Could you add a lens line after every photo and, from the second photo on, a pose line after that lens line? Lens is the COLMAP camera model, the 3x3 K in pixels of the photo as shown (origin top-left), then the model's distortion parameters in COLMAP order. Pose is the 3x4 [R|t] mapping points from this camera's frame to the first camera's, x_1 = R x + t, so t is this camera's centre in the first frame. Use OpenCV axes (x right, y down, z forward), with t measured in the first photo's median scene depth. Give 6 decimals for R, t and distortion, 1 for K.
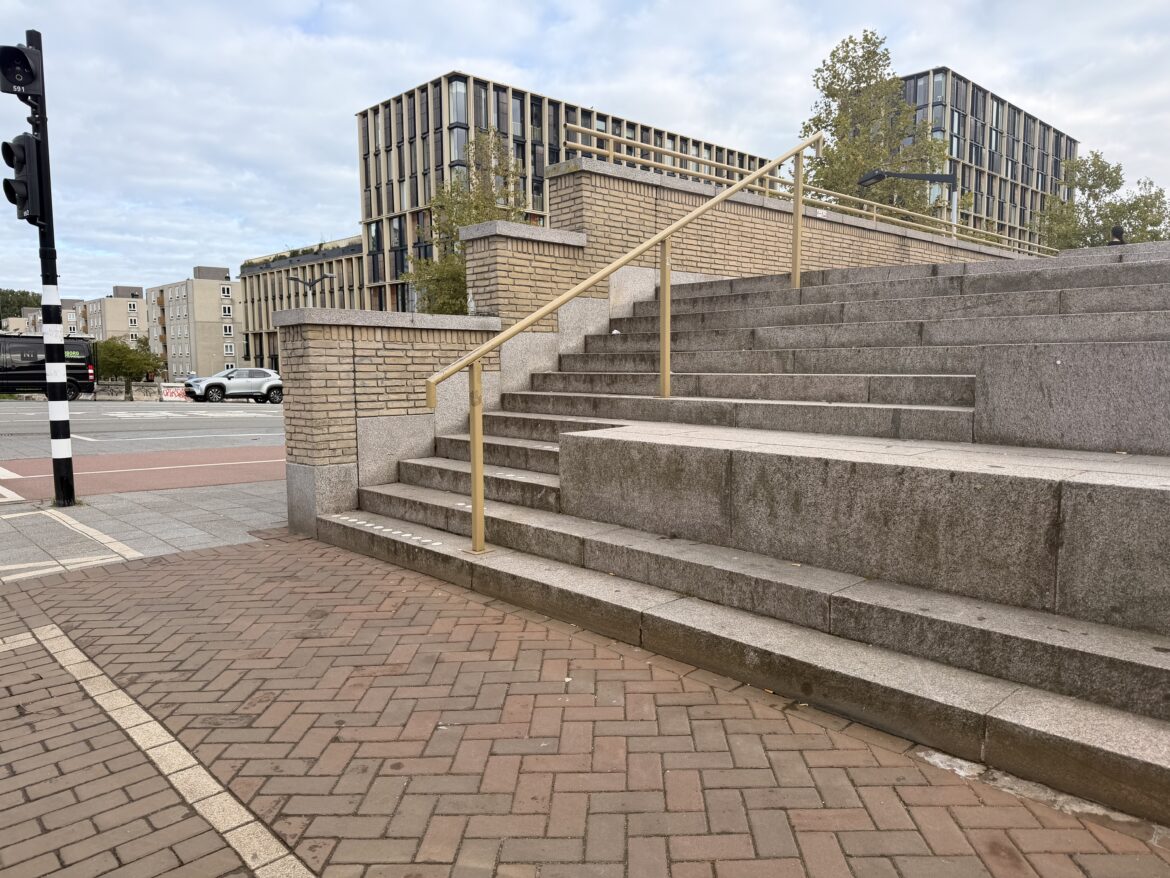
lens RADIAL K [[817.3, 0, 597.8], [0, 817.3, 445.9], [0, 0, 1]] dist [0.061746, -0.074127]
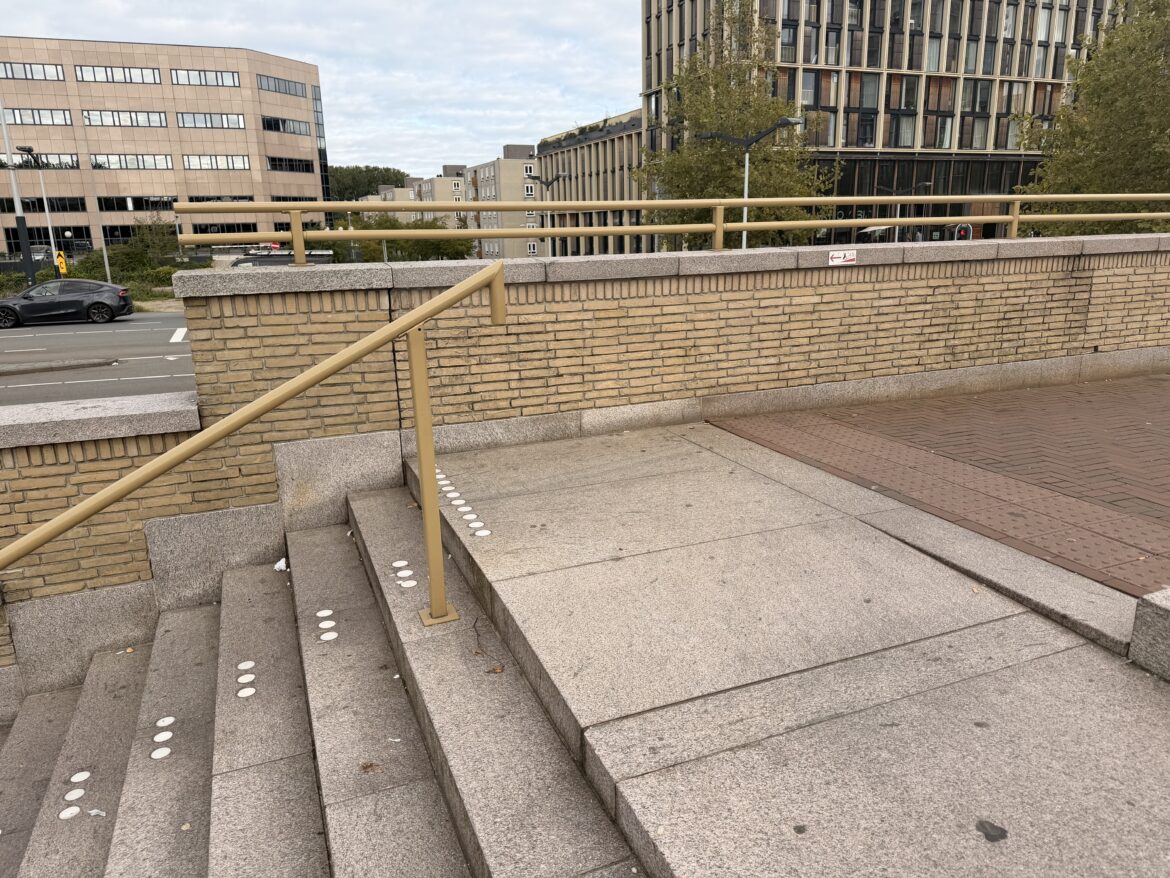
lens RADIAL K [[817.3, 0, 596.3], [0, 817.3, 439.0], [0, 0, 1]] dist [0.061746, -0.074127]
pose [[0.929637, 0.081115, -0.359439, 0.118471], [-0.024449, 0.986898, 0.159483, -0.089375], [0.367666, -0.139473, 0.919439, 0.153073]]
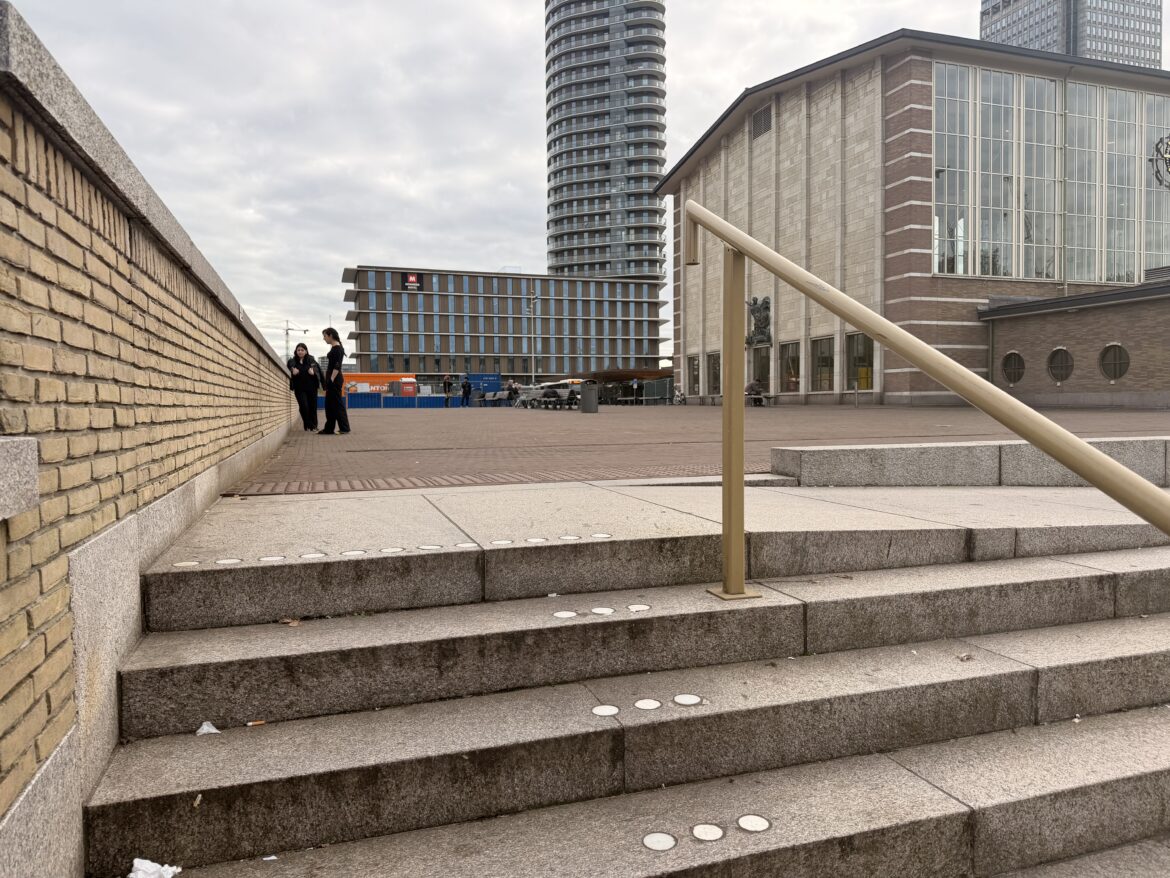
lens RADIAL K [[815.7, 0, 589.3], [0, 815.7, 439.0], [0, 0, 1]] dist [0.013922, 0.000006]
pose [[0.429543, -0.035058, 0.902365, -0.031592], [0.097926, 0.995162, -0.007951, -0.065149], [-0.897721, 0.091780, 0.430898, 0.218839]]
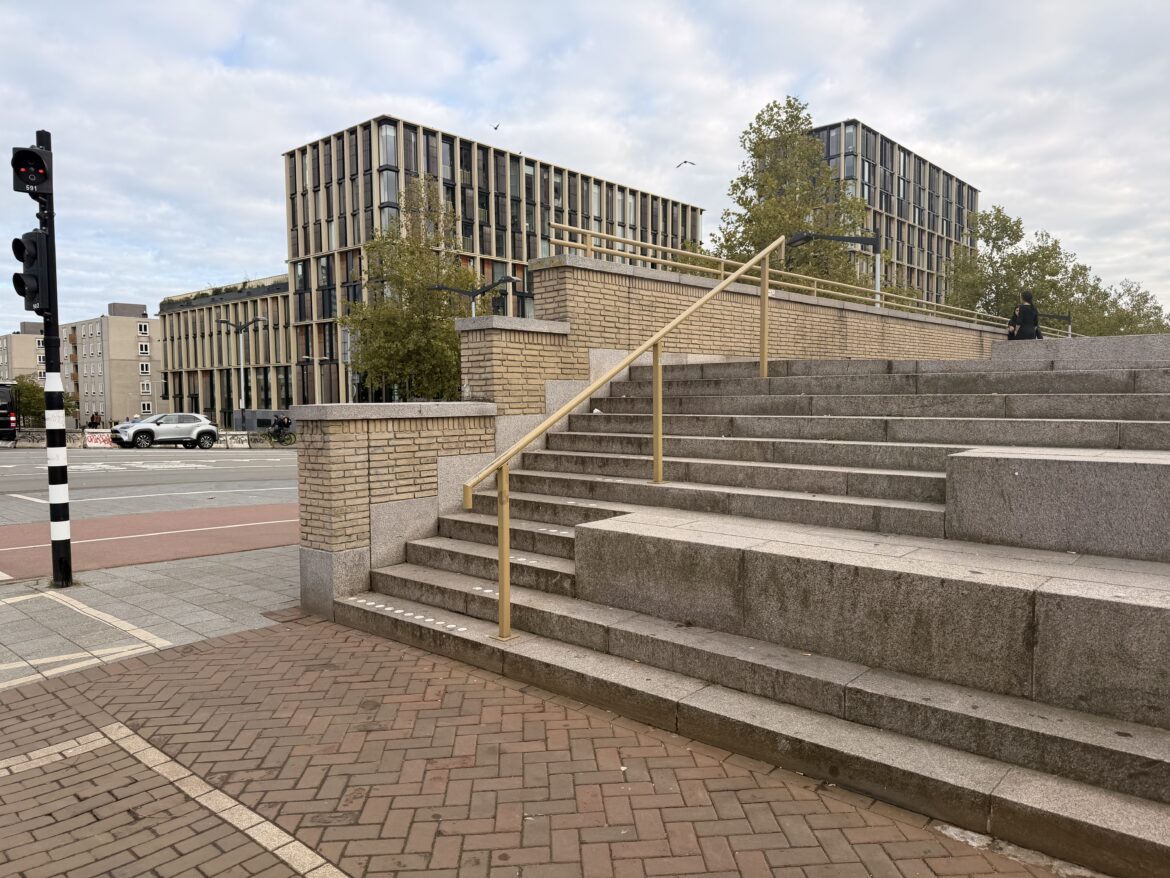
lens RADIAL K [[817.3, 0, 584.1], [0, 817.3, 446.7], [0, 0, 1]] dist [0.061746, -0.074127]
pose [[0.997217, -0.007565, 0.074175, -0.020219], [0.010590, 0.999124, -0.040480, -0.013556], [-0.073804, 0.041153, 0.996423, -0.018466]]
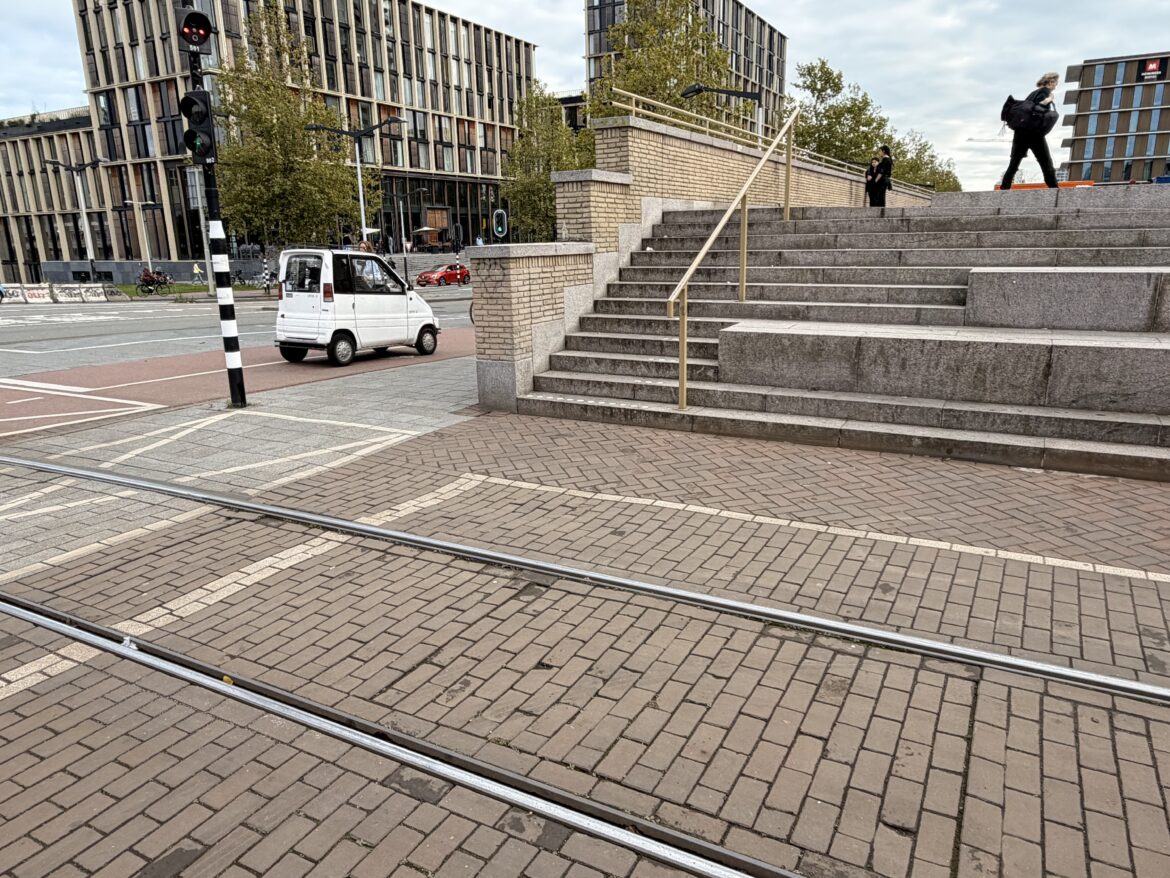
lens RADIAL K [[793.4, 0, 591.6], [0, 793.4, 444.5], [0, 0, 1]] dist [-0.008905, 0.006913]
pose [[0.954903, -0.088415, 0.283450, -0.127071], [0.045186, 0.986790, 0.155577, -0.008150], [-0.293461, -0.135752, 0.946283, -0.067683]]
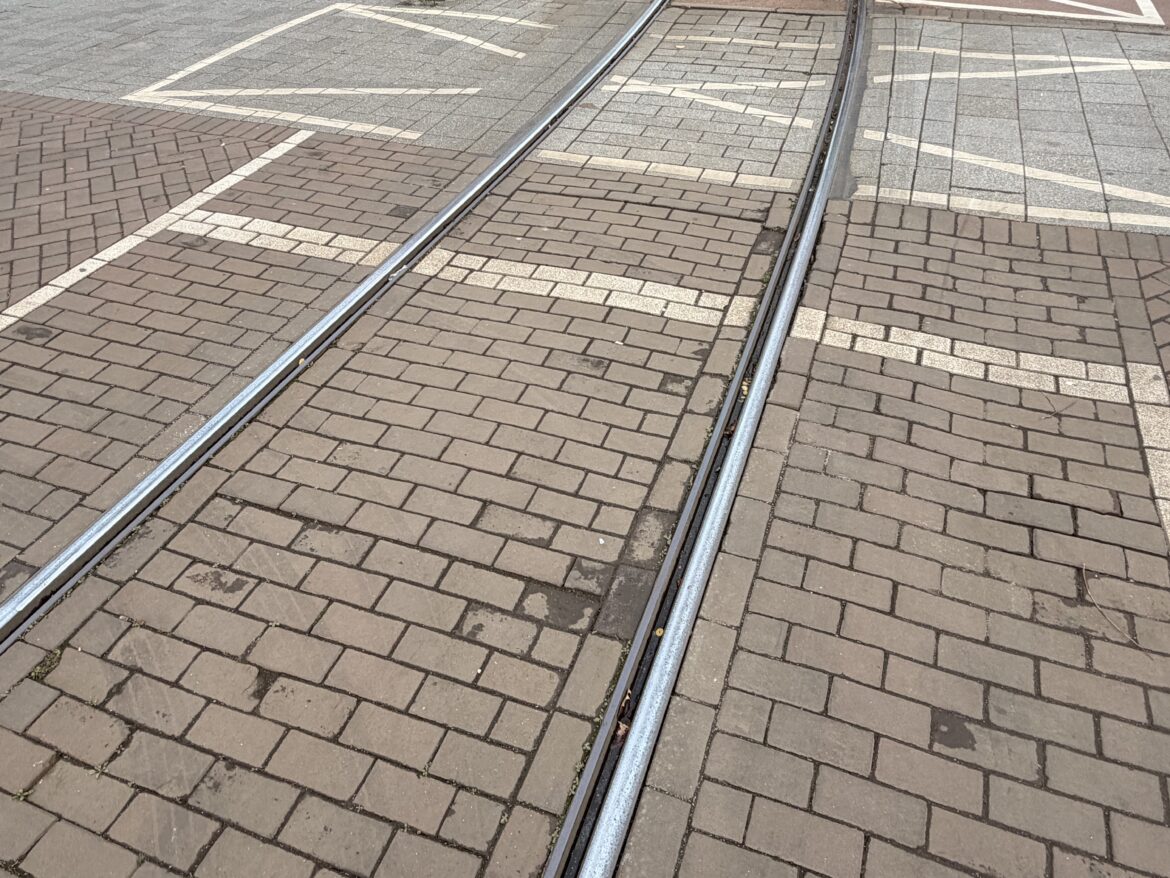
lens RADIAL K [[793.4, 0, 590.3], [0, 793.4, 443.9], [0, 0, 1]] dist [-0.008905, 0.006913]
pose [[0.432831, 0.594679, -0.677506, -0.057266], [-0.073113, 0.772234, 0.631117, -0.016603], [0.898505, -0.223633, 0.377725, 0.048275]]
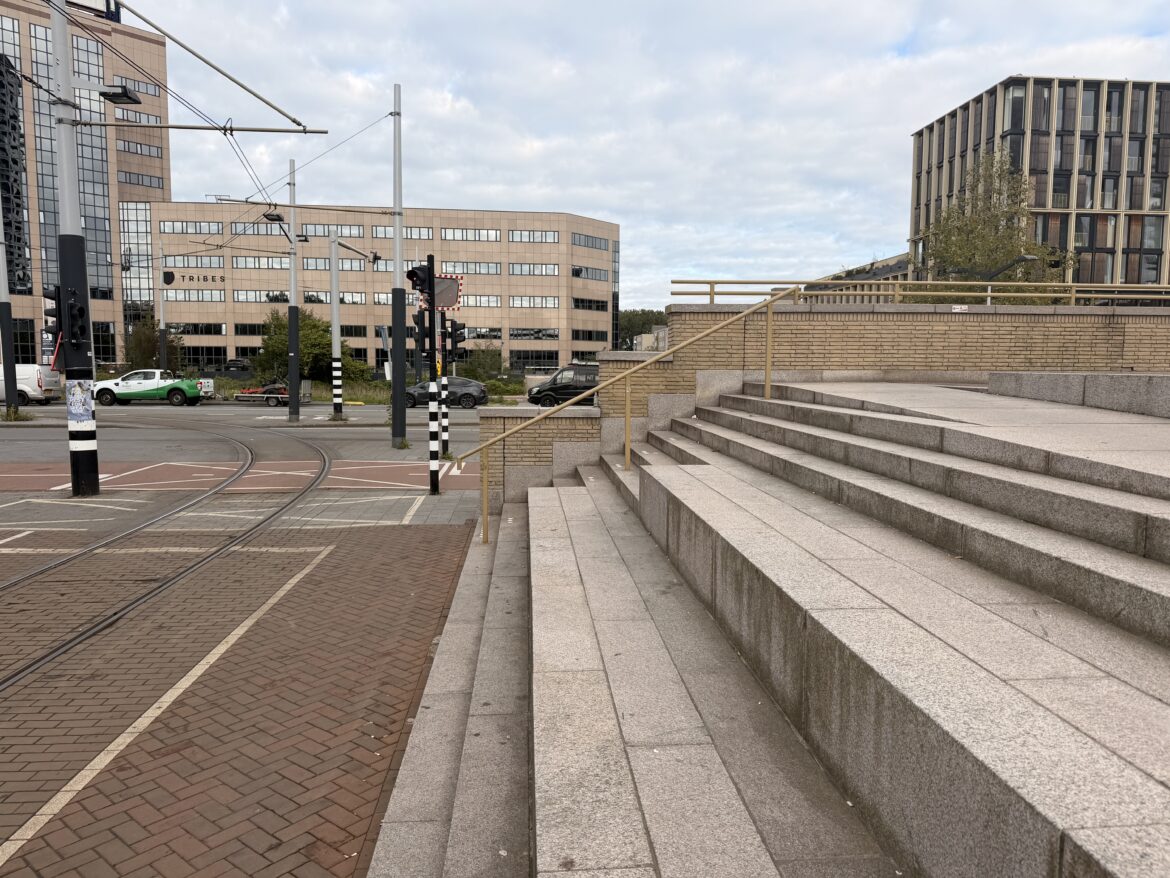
lens RADIAL K [[817.3, 0, 601.6], [0, 817.3, 439.5], [0, 0, 1]] dist [0.061746, -0.074127]
pose [[0.776673, 0.067871, -0.626237, 0.221860], [-0.077101, 0.996946, 0.012426, -0.028711], [0.625168, 0.038632, 0.779534, -0.065566]]
